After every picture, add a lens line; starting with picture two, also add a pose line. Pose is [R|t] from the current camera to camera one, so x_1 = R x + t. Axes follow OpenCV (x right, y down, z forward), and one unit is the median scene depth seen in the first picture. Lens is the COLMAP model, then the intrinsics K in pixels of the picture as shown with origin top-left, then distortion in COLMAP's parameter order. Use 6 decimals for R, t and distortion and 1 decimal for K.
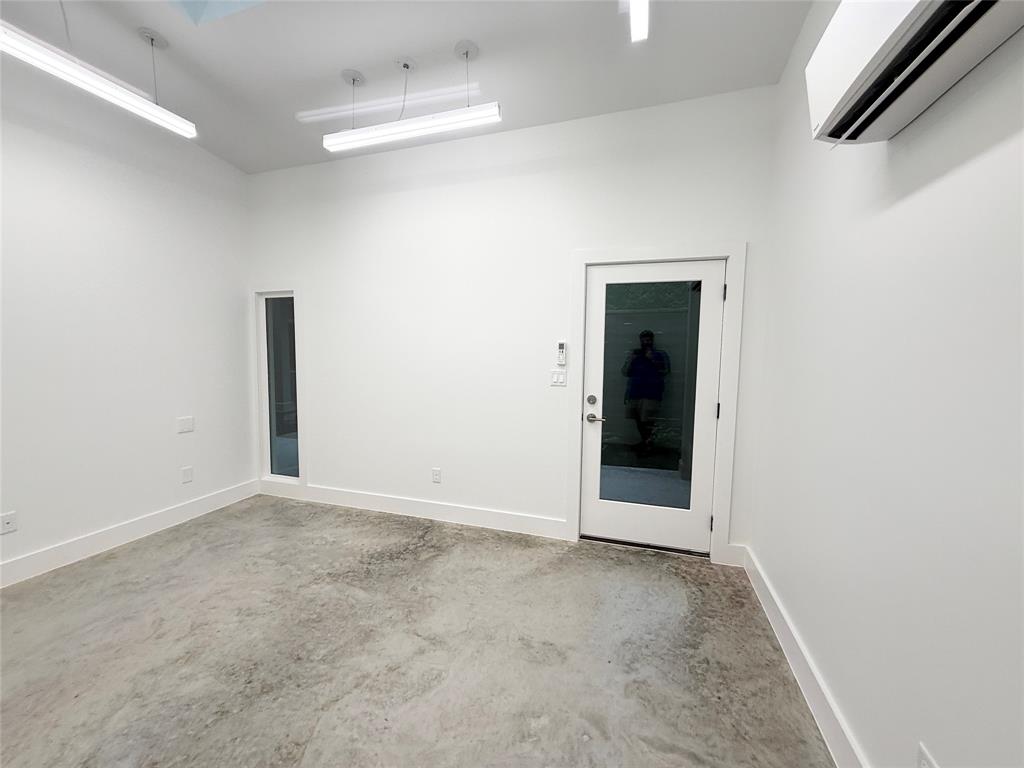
lens RADIAL K [[411.9, 0, 512.1], [0, 411.9, 384.1], [0, 0, 1]] dist [-0.000441, -0.000104]
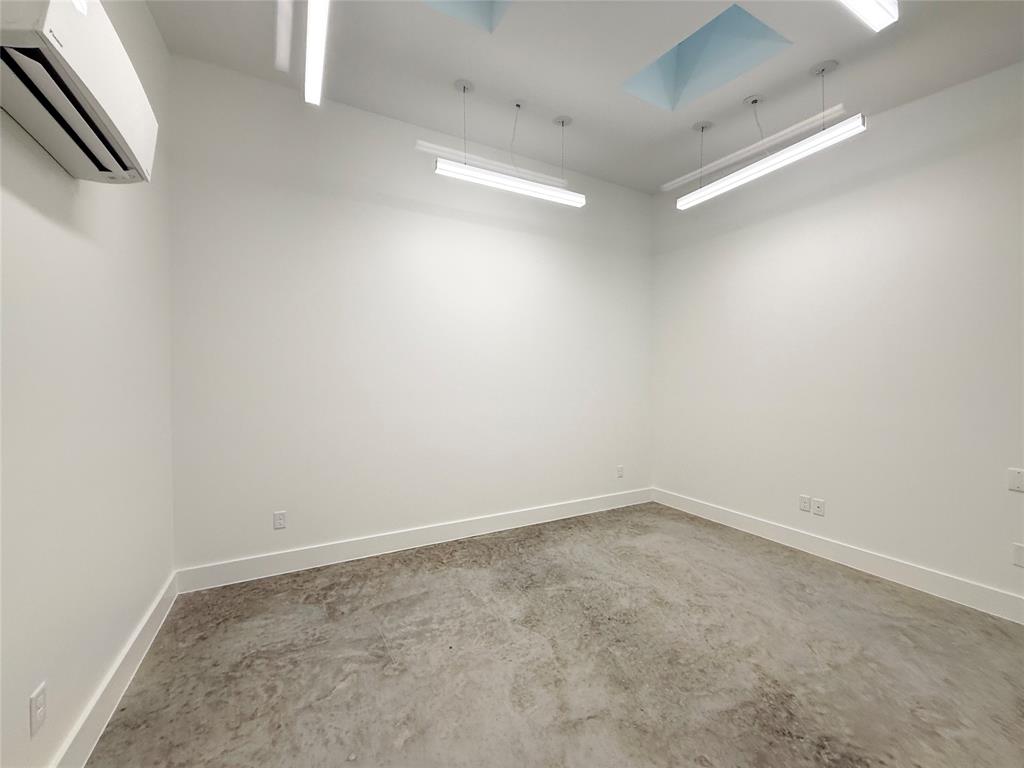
lens RADIAL K [[411.9, 0, 512.0], [0, 411.9, 382.4], [0, 0, 1]] dist [-0.000441, -0.000104]
pose [[-0.695779, -0.004198, -0.718243, 0.470905], [-0.062782, 0.996511, 0.054993, -0.081553], [0.715506, 0.083356, -0.693615, 1.418475]]
